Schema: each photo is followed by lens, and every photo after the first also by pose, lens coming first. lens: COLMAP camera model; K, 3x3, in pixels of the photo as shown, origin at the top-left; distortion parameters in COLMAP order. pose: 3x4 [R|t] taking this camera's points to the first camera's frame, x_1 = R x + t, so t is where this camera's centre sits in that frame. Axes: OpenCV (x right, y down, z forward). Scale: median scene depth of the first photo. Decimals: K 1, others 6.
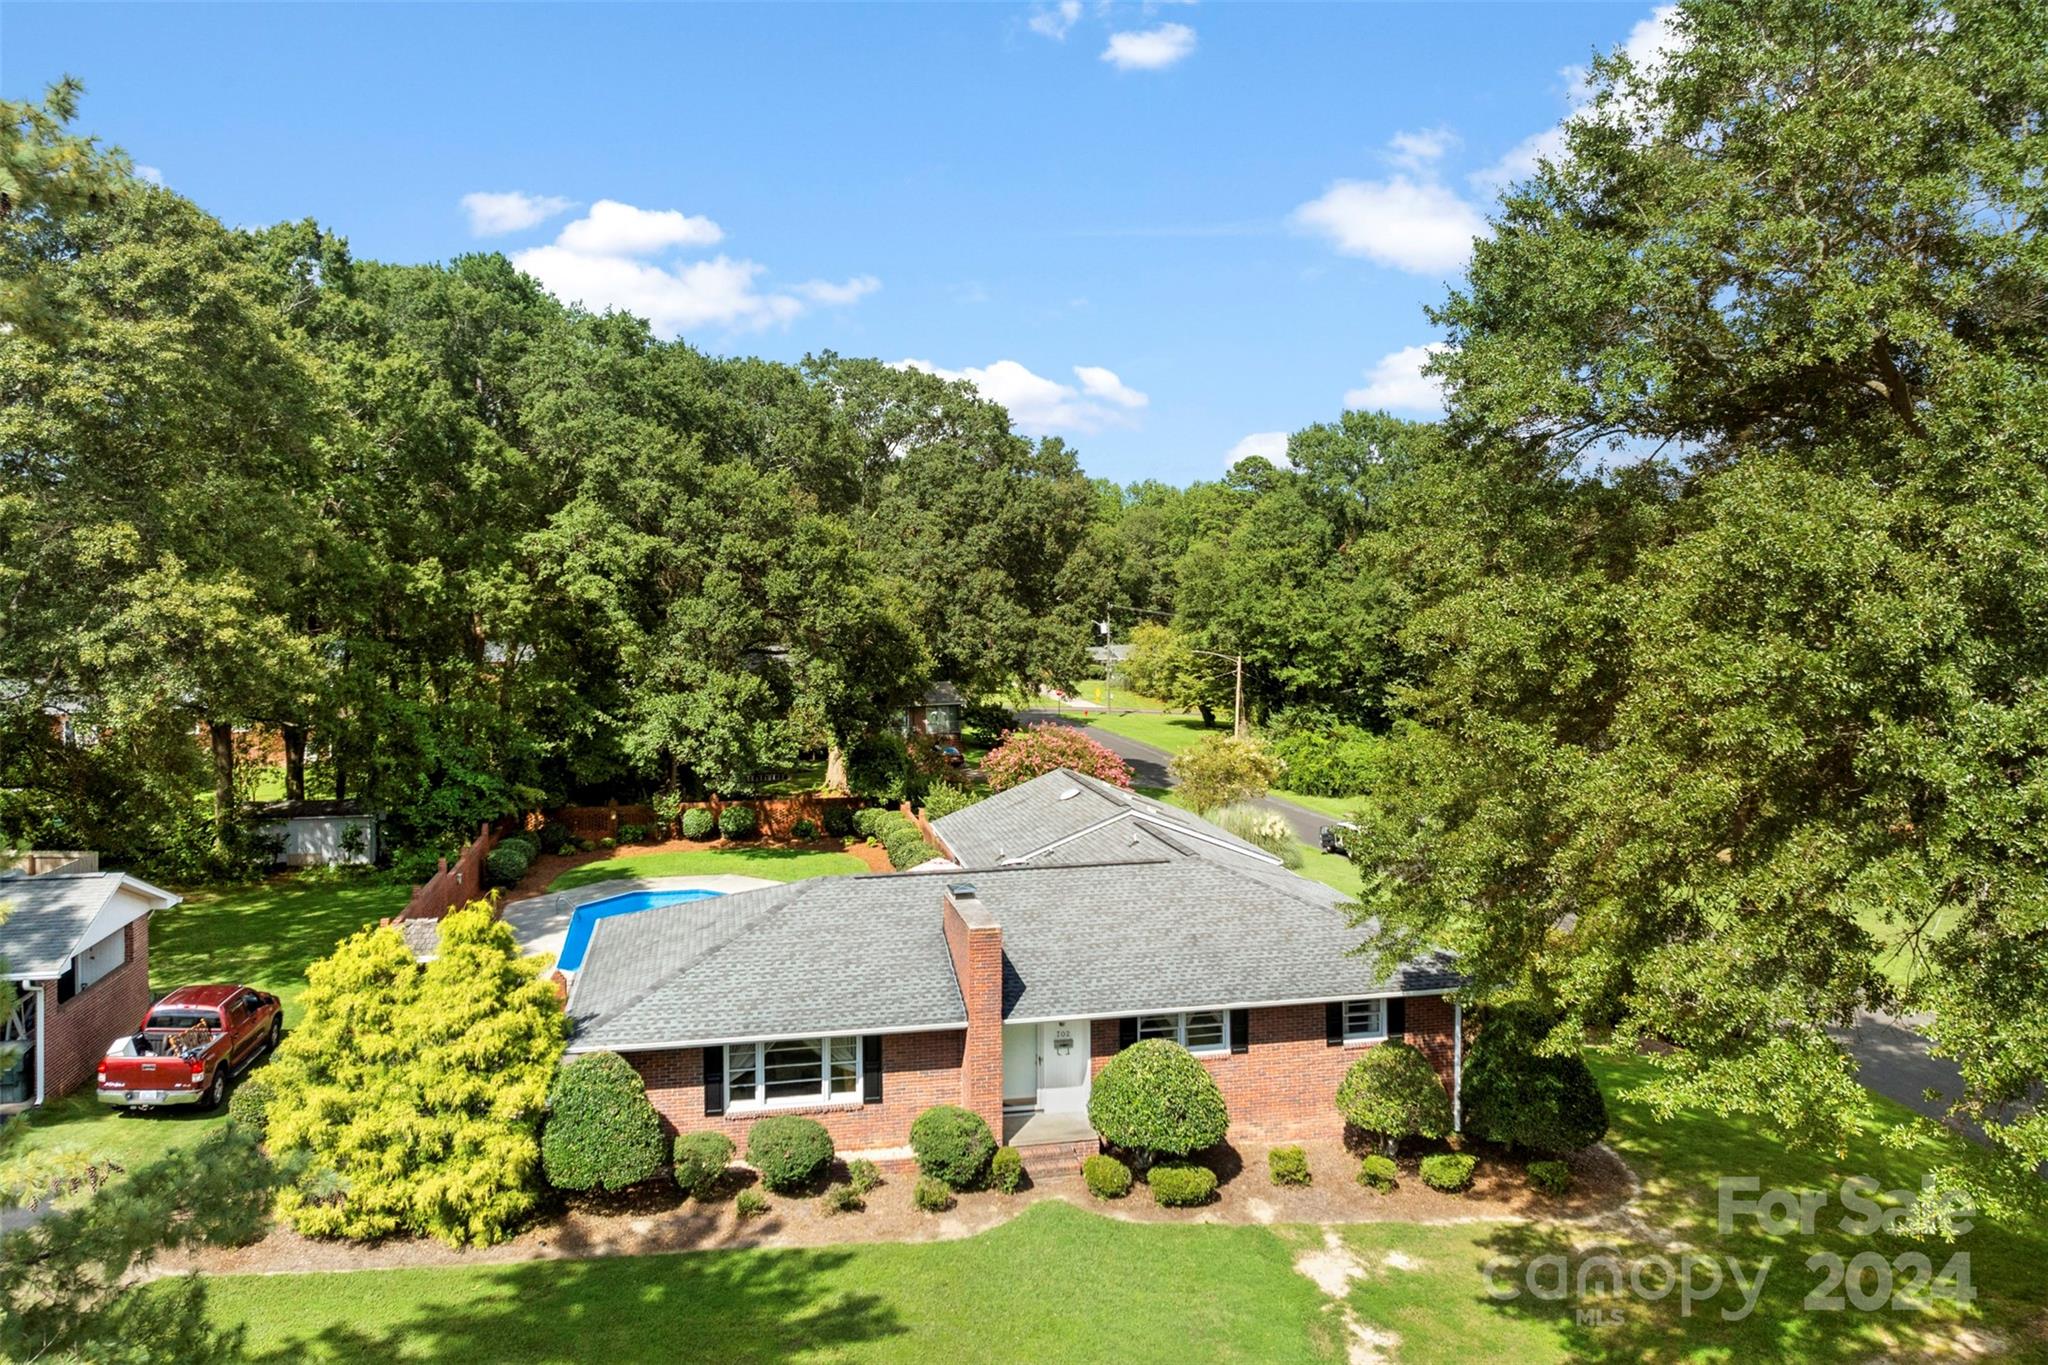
lens RADIAL K [[1447.3, 0, 1029.3], [0, 1447.3, 668.2], [0, 0, 1]] dist [-0.039100, 0.003058]
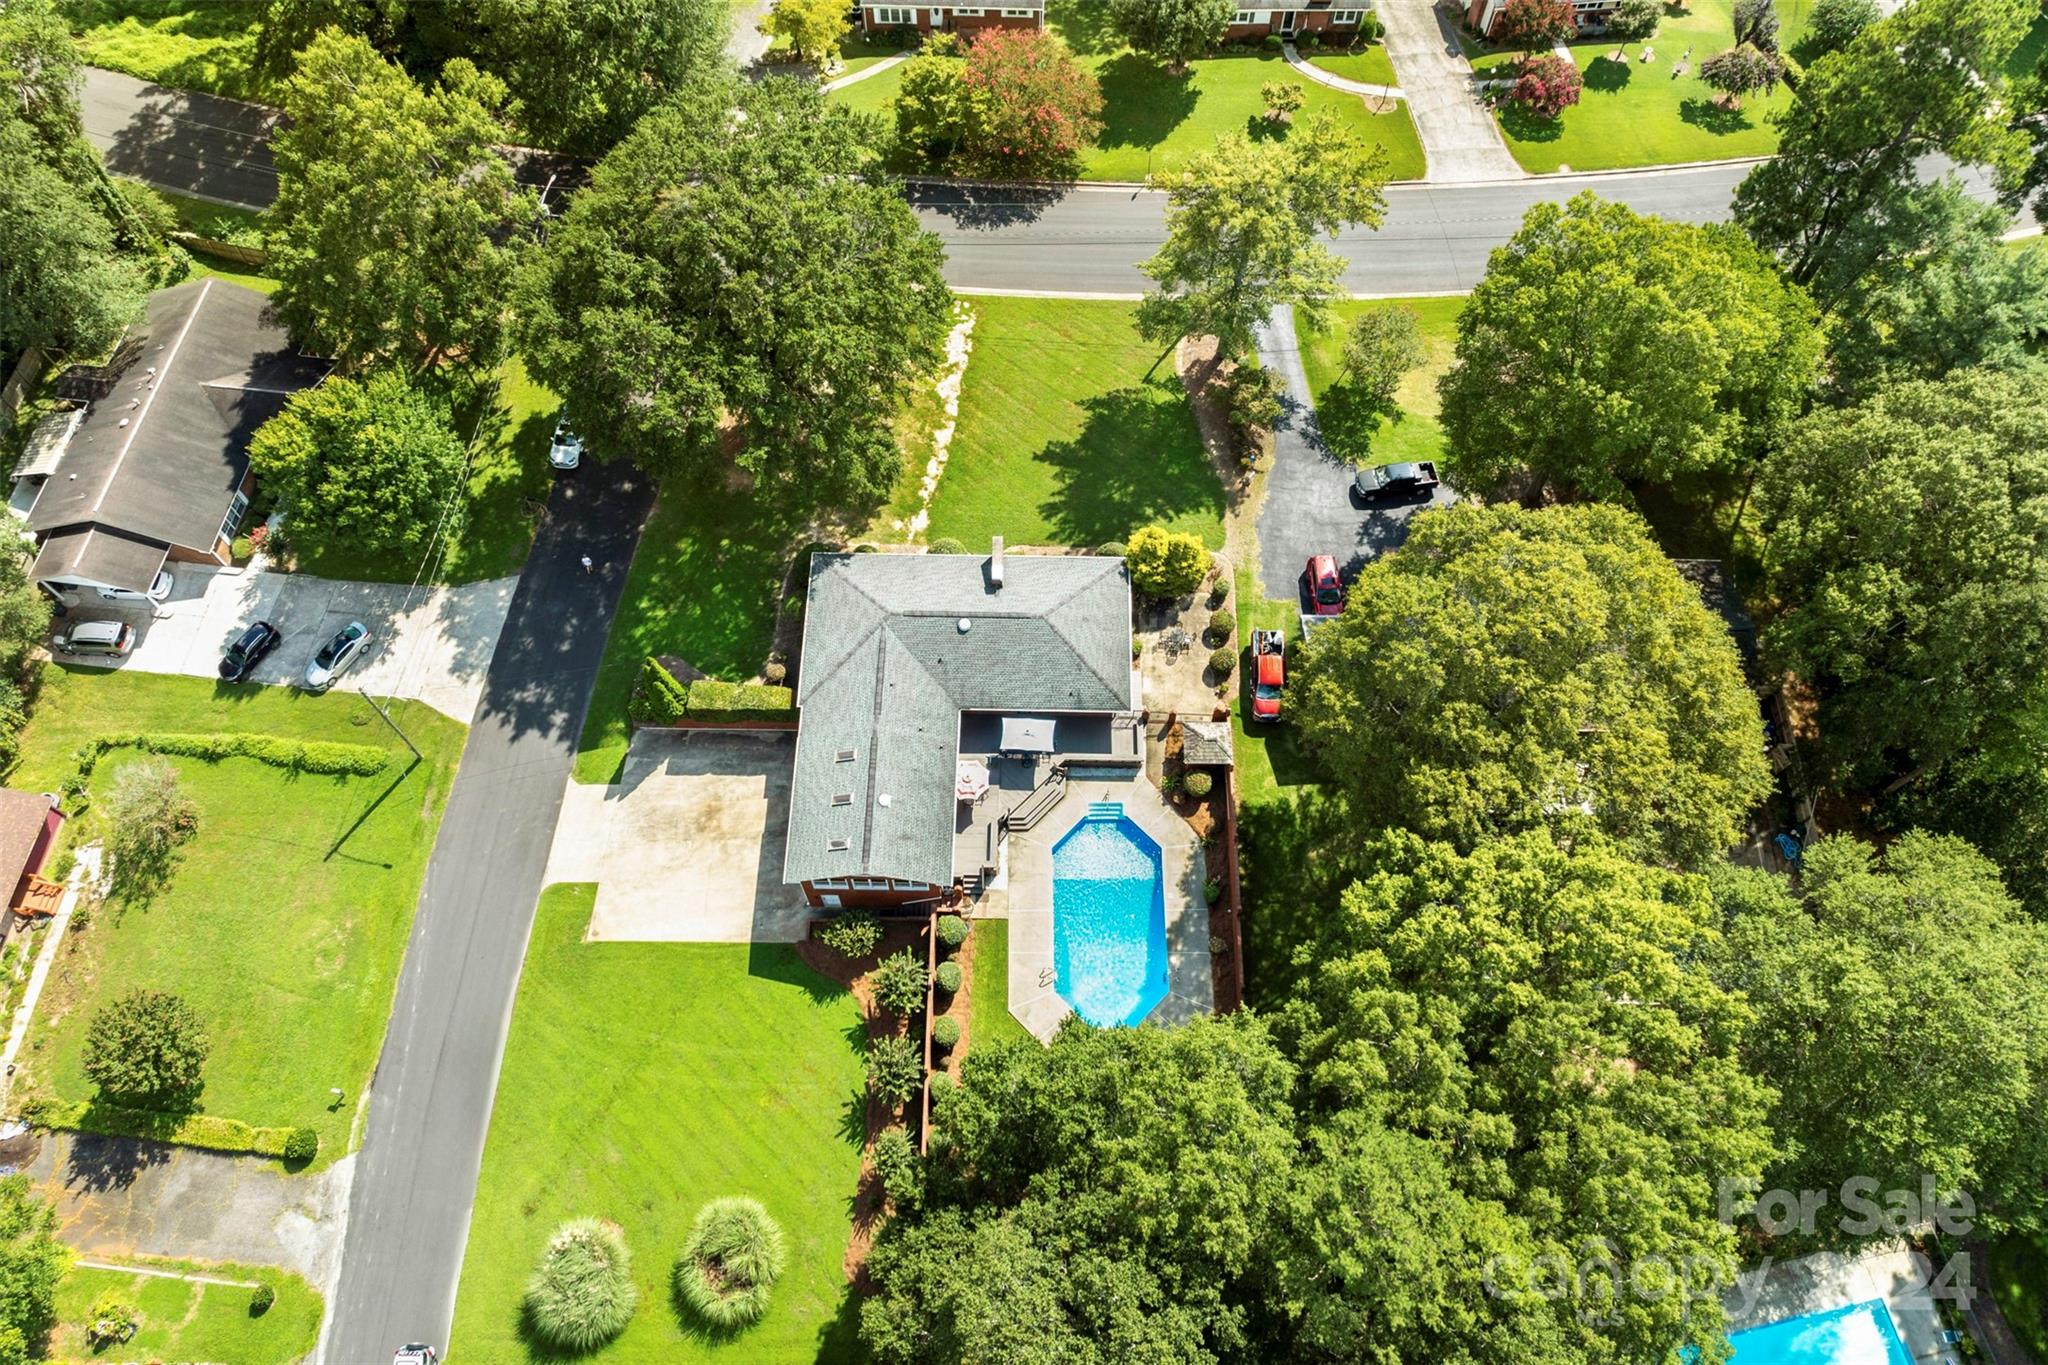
lens RADIAL K [[1447.3, 0, 1029.3], [0, 1447.3, 668.2], [0, 0, 1]] dist [-0.039100, 0.003058]
pose [[-0.975535, -0.201787, 0.087255, -0.426198], [-0.002089, 0.405385, 0.914144, -2.570723], [-0.219834, 0.891597, -0.395889, 2.466696]]
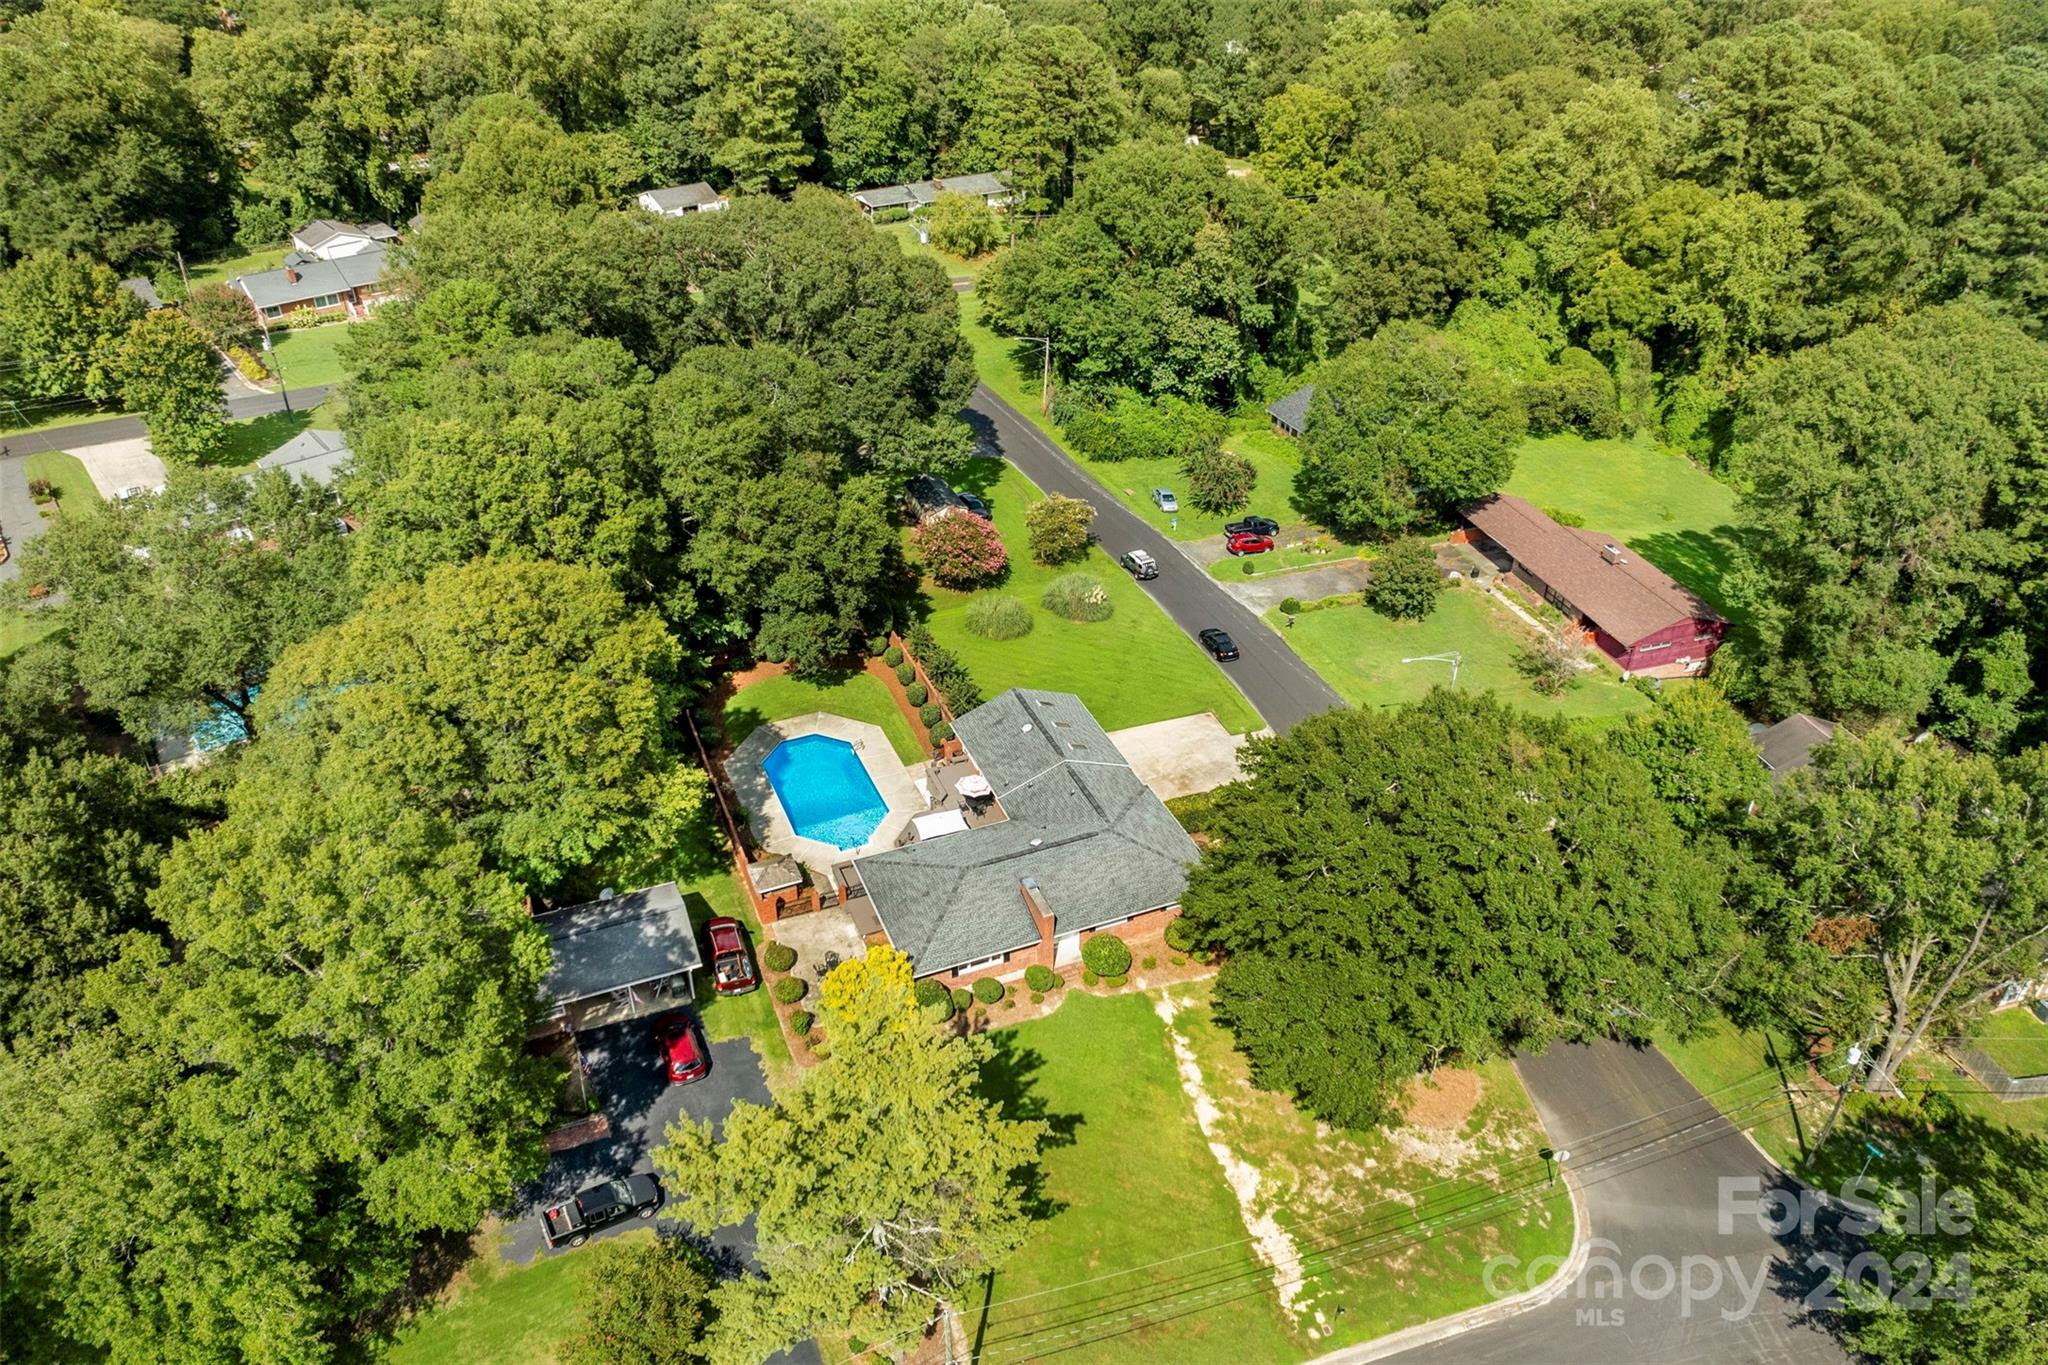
lens RADIAL K [[1447.3, 0, 1029.3], [0, 1447.3, 668.2], [0, 0, 1]] dist [-0.039100, 0.003058]
pose [[0.982407, -0.097734, 0.159137, -0.468719], [0.006999, 0.870797, 0.491592, -1.624669], [-0.186621, -0.481830, 0.856161, -1.182604]]
